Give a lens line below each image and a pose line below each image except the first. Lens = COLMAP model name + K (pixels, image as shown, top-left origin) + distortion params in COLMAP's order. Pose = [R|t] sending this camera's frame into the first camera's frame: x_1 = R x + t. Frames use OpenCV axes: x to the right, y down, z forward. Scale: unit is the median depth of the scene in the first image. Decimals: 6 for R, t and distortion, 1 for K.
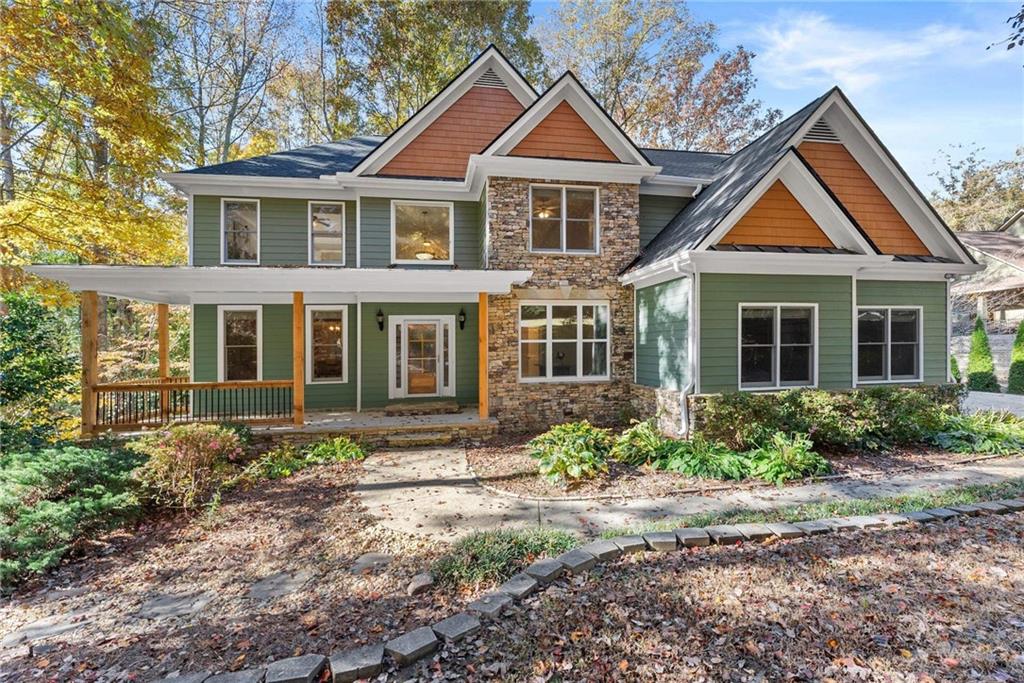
lens RADIAL K [[438.3, 0, 521.2], [0, 438.3, 339.8], [0, 0, 1]] dist [-0.003591, -0.000130]
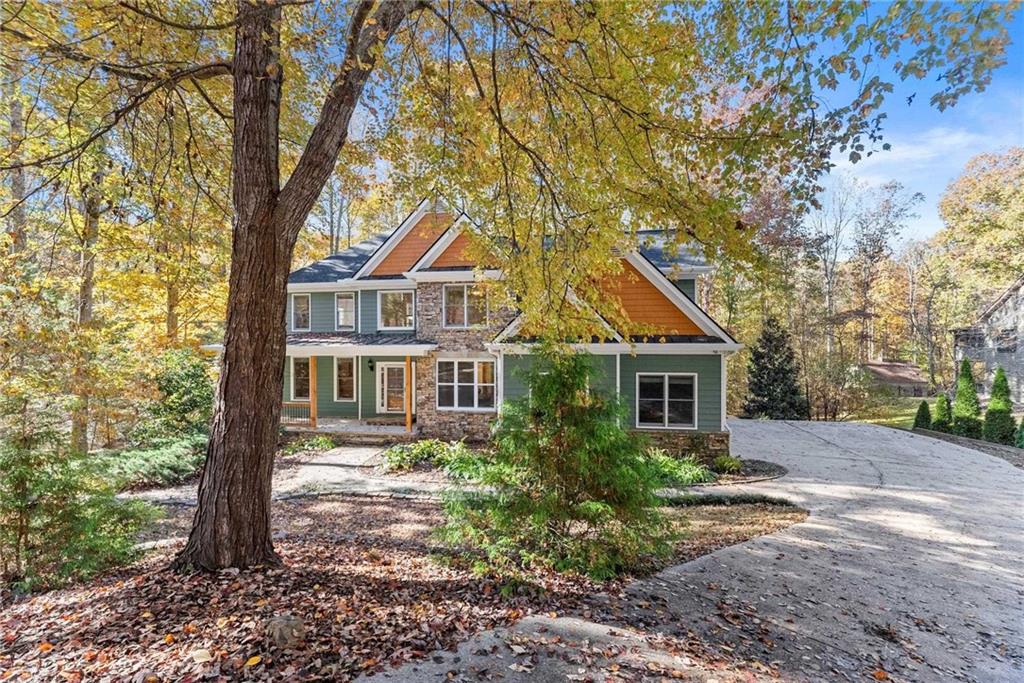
lens RADIAL K [[438.3, 0, 506.3], [0, 438.3, 338.2], [0, 0, 1]] dist [-0.003591, -0.000130]
pose [[0.948142, 0.010591, -0.317670, 0.734537], [-0.007544, 0.999913, 0.010821, -0.180644], [0.317757, -0.007864, 0.948139, -0.423868]]
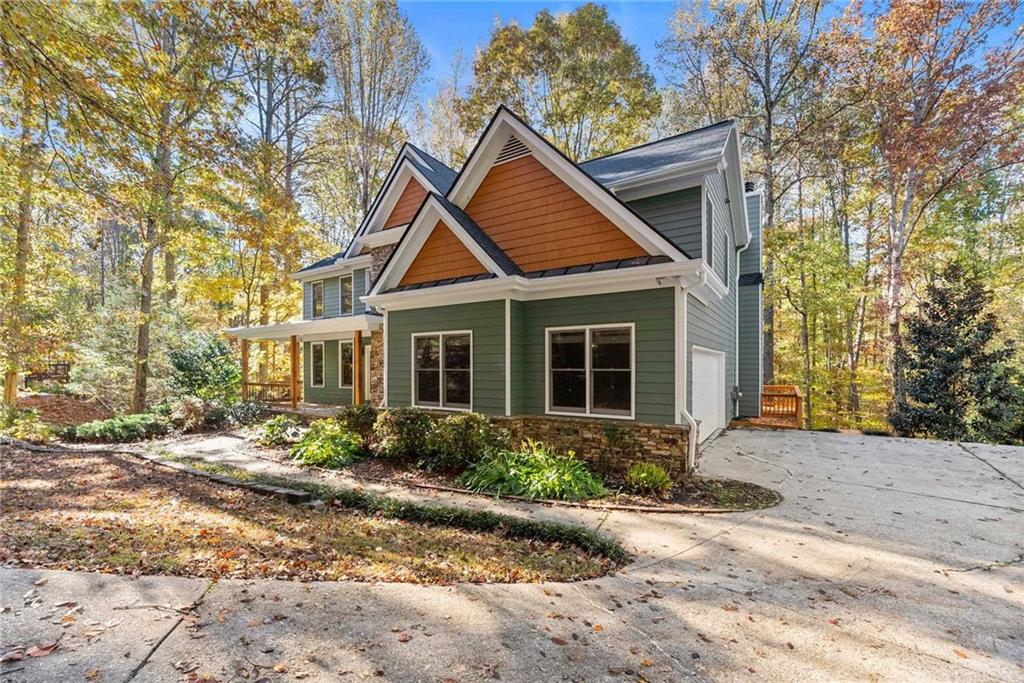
lens RADIAL K [[438.3, 0, 528.2], [0, 438.3, 369.0], [0, 0, 1]] dist [-0.003591, -0.000130]
pose [[0.726987, 0.011068, -0.686562, 1.226810], [-0.001324, 0.999891, 0.014717, -0.005452], [0.686650, -0.009790, 0.726922, 0.281689]]
